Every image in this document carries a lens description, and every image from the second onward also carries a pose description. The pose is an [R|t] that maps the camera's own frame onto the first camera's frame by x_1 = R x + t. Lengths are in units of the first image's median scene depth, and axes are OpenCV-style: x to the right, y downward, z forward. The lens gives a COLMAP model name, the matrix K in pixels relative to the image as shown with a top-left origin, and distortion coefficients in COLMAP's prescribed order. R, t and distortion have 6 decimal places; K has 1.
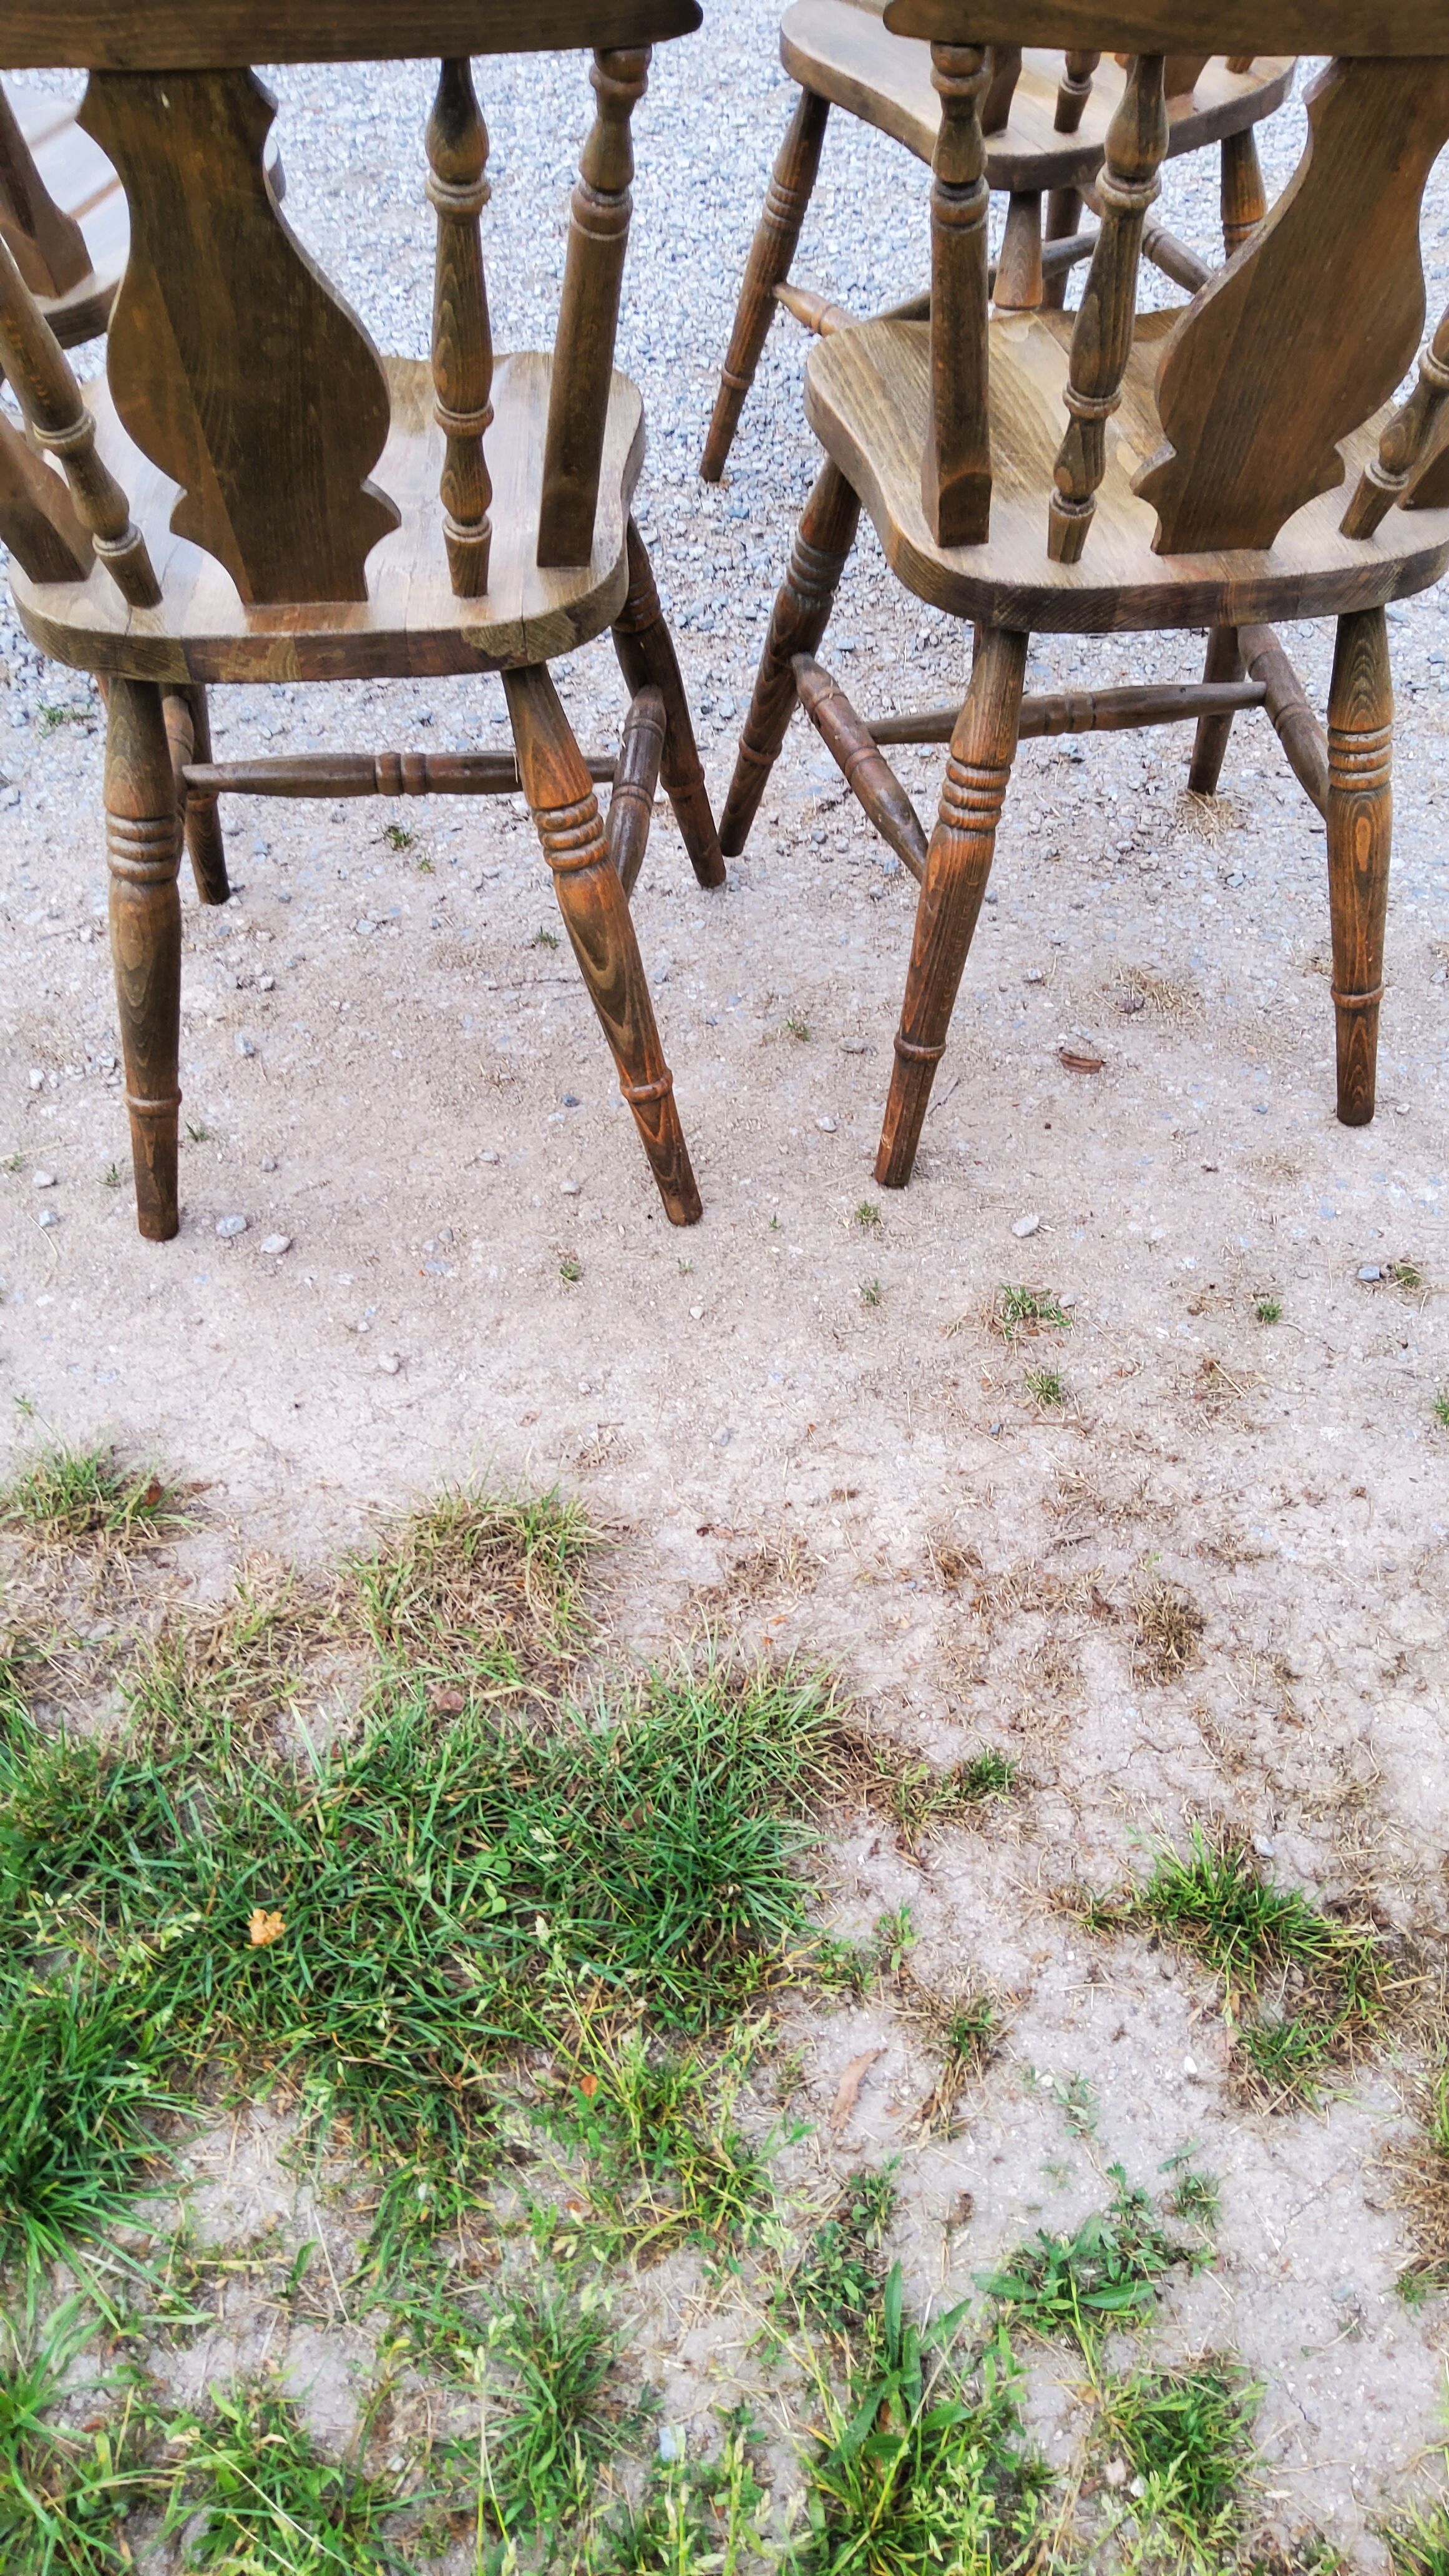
lens RADIAL K [[1947.3, 0, 724.1], [0, 1947.3, 1260.2], [0, 0, 1]] dist [0.076550, -0.139797]
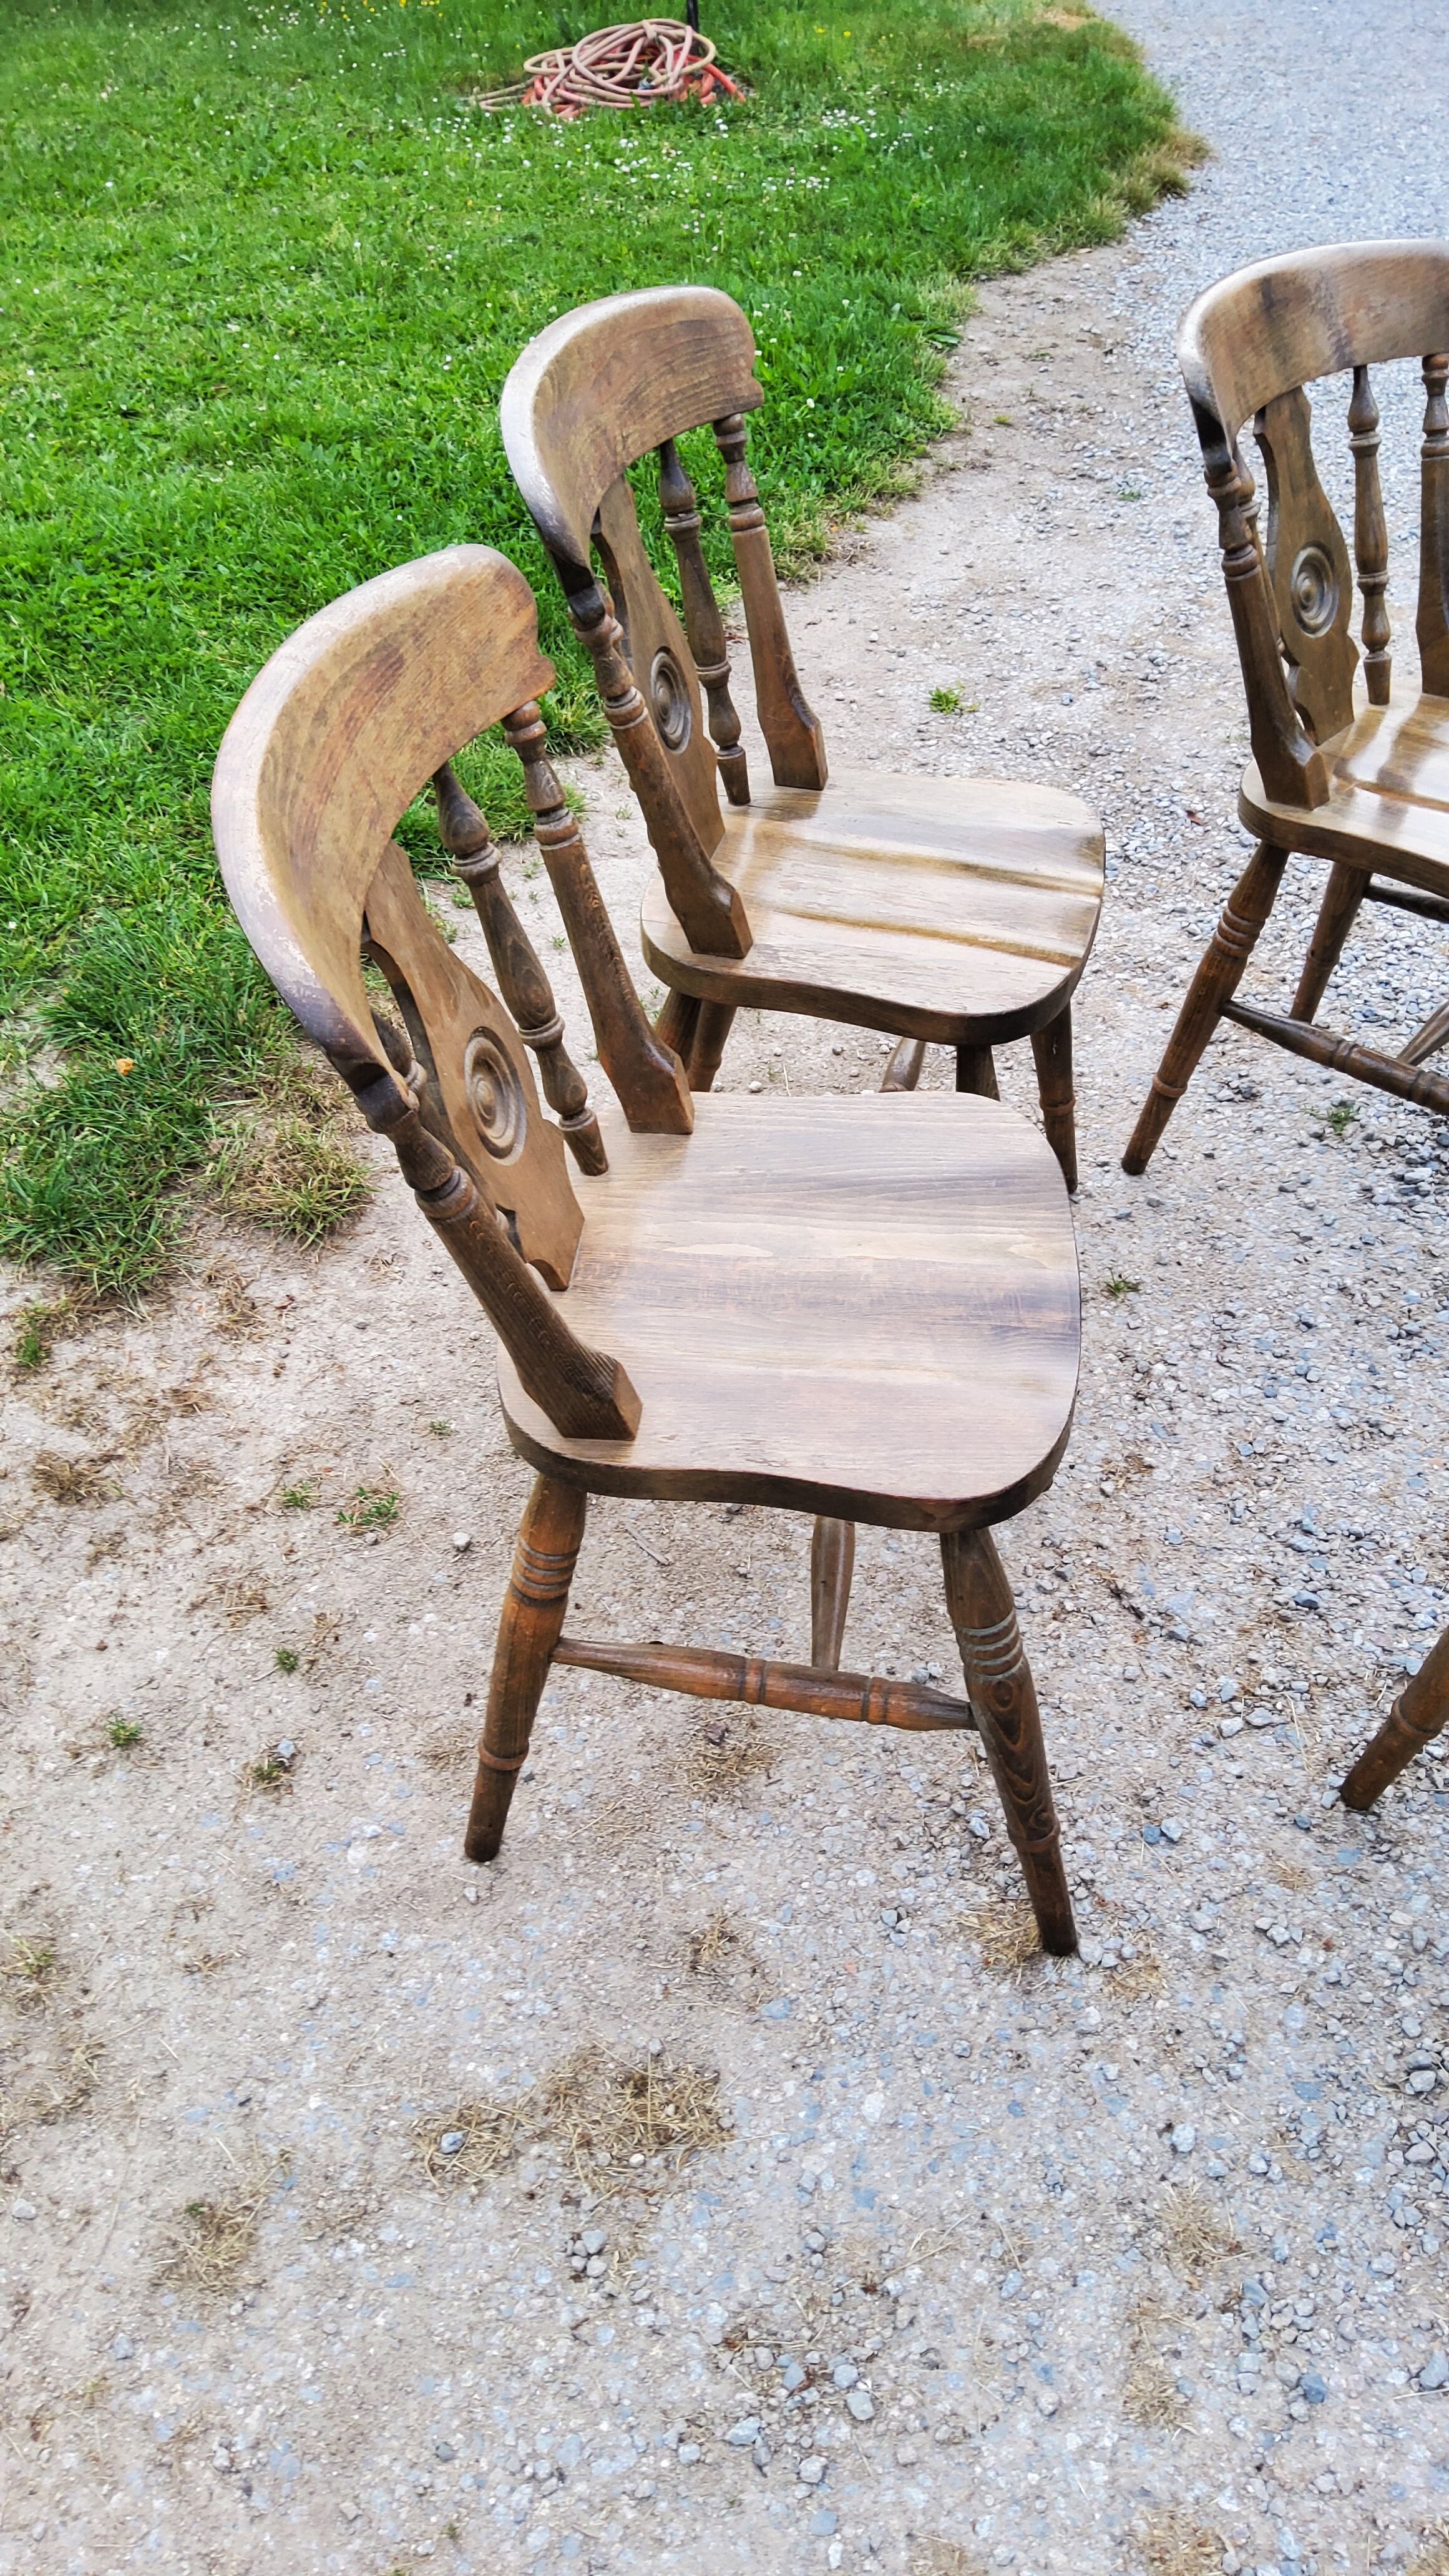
lens RADIAL K [[1947.3, 0, 725.4], [0, 1947.3, 1265.7], [0, 0, 1]] dist [0.076550, -0.139797]
pose [[-0.284162, 0.641993, -0.712107, 1.012034], [-0.702537, 0.366006, 0.610312, -1.095223], [0.652452, 0.673709, 0.347019, 0.688834]]
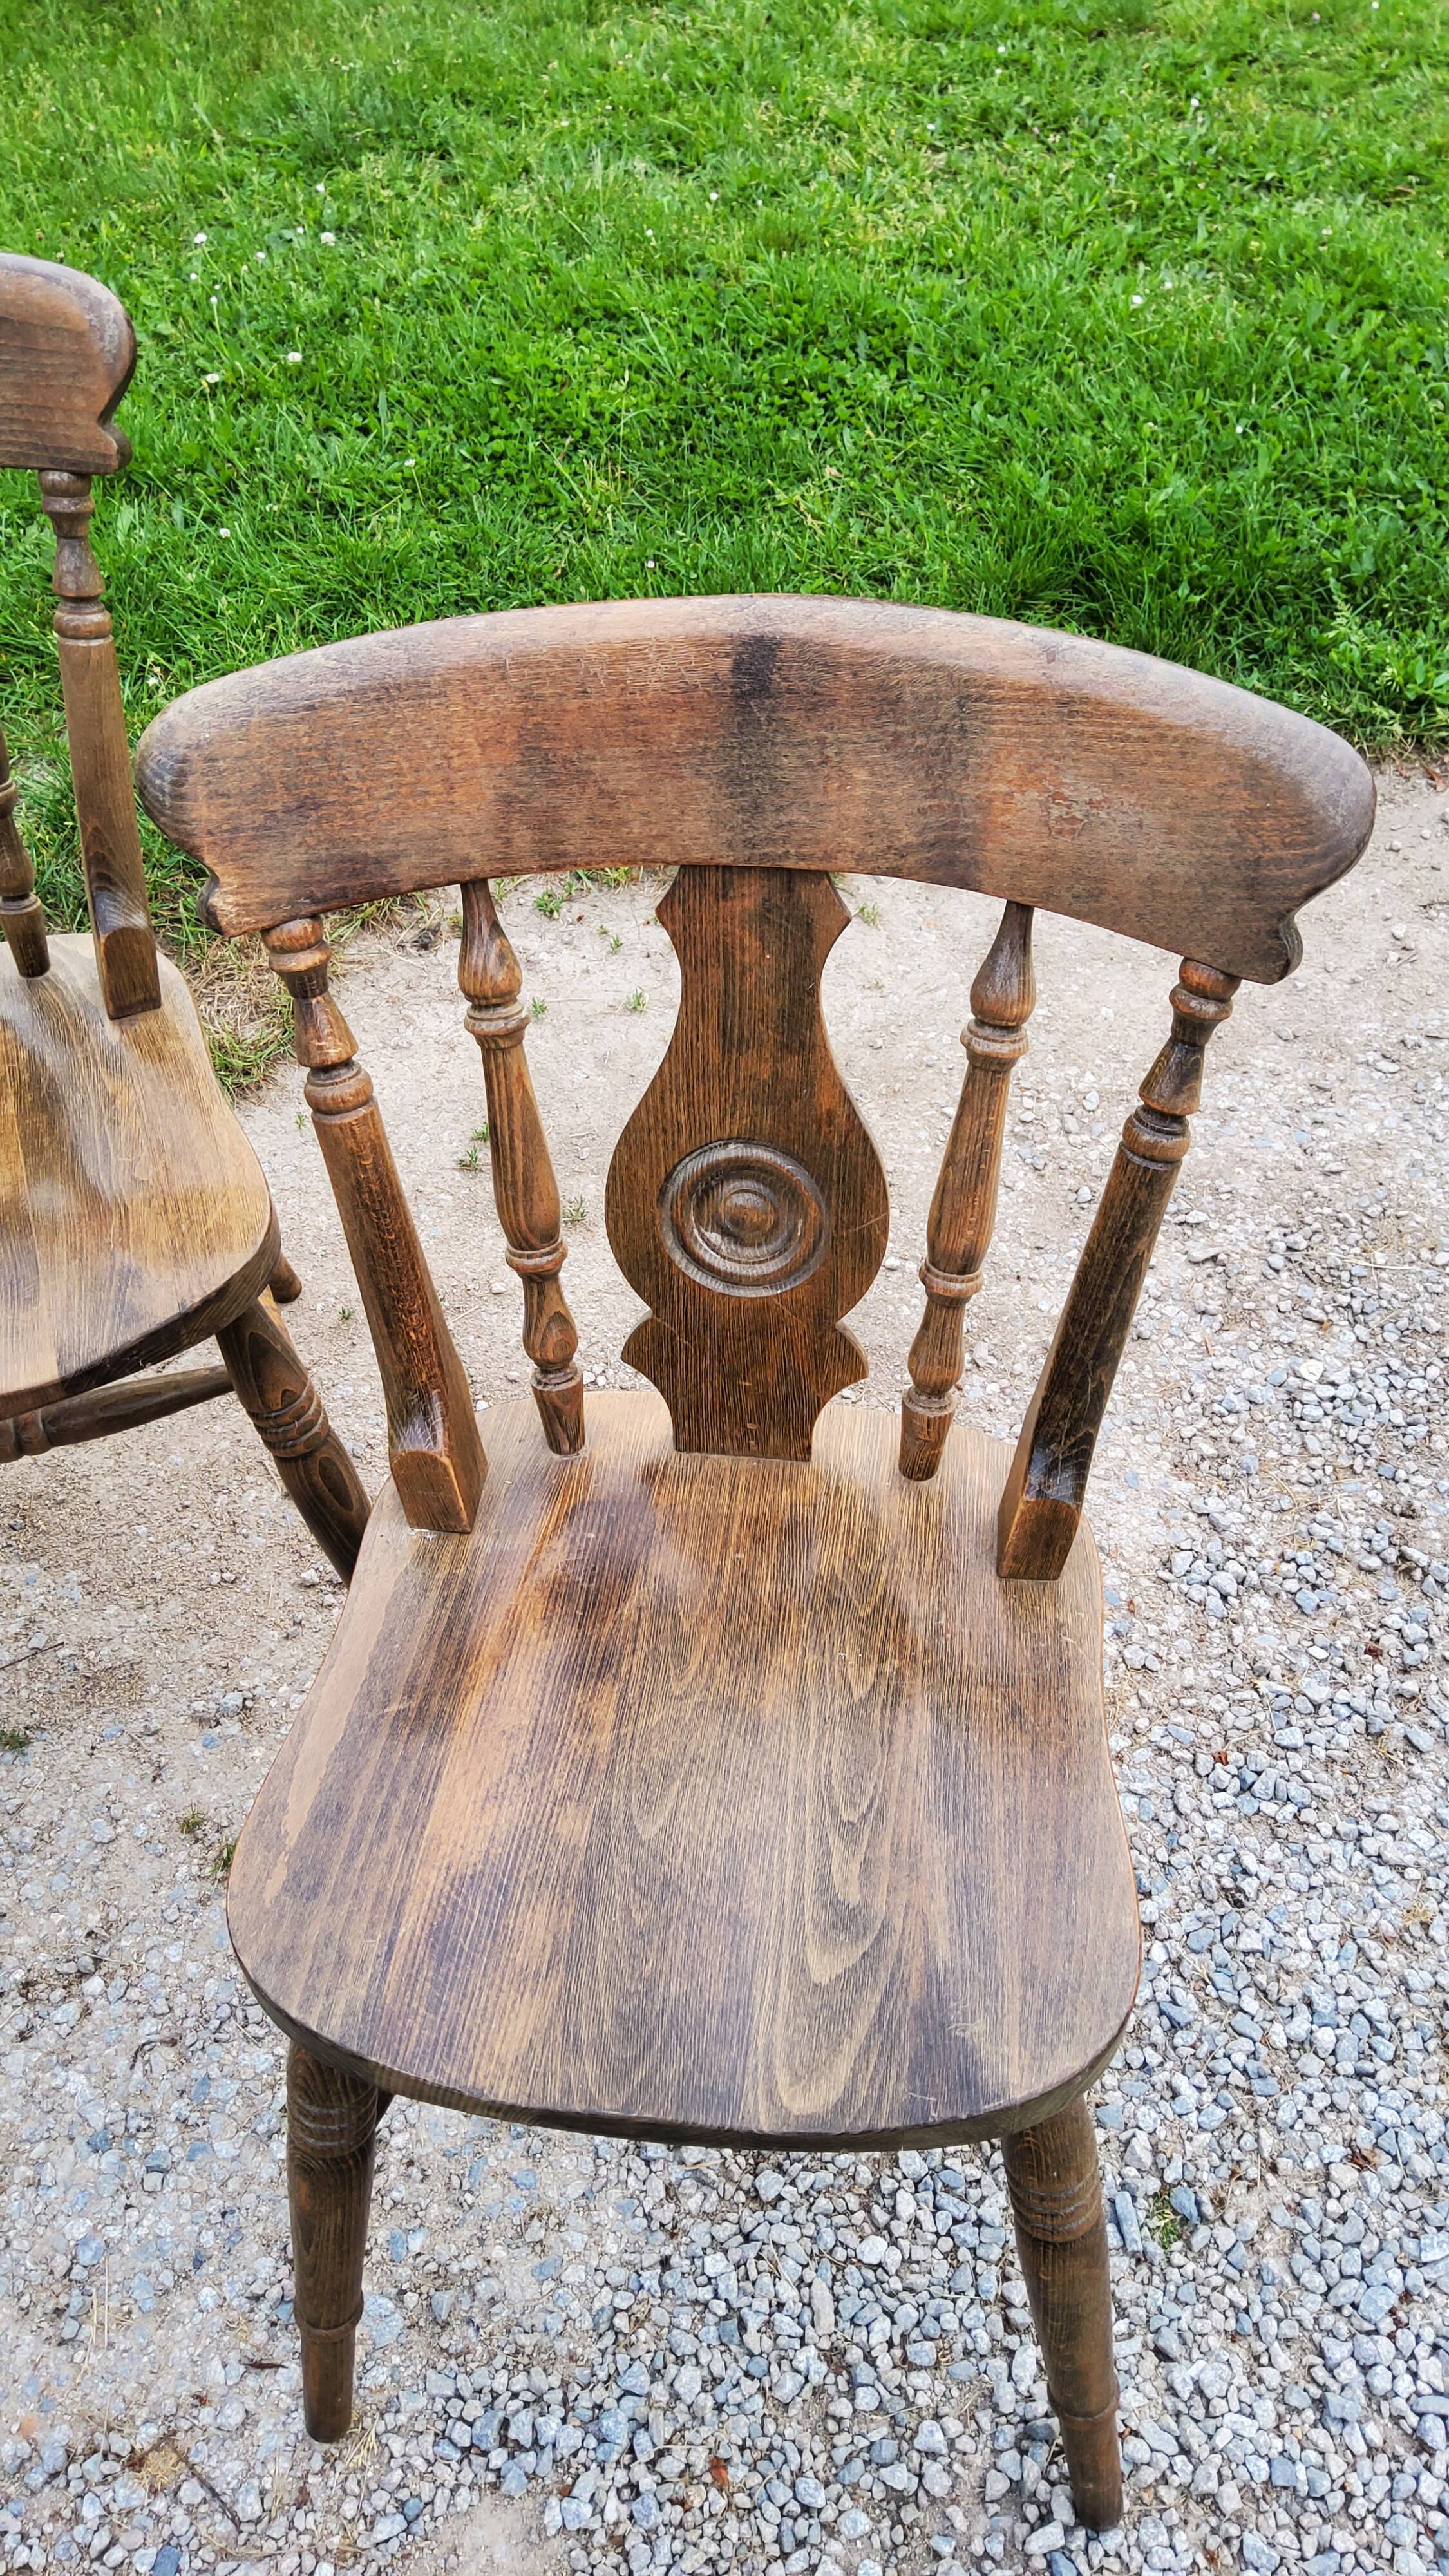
lens RADIAL K [[1945.3, 0, 732.2], [0, 1945.3, 1266.0], [0, 0, 1]] dist [0.065359, -0.114139]
pose [[-0.948443, 0.267098, -0.170632, -0.414589], [-0.198782, -0.081967, 0.976610, -1.449937], [0.246864, 0.960177, 0.130836, 1.082624]]
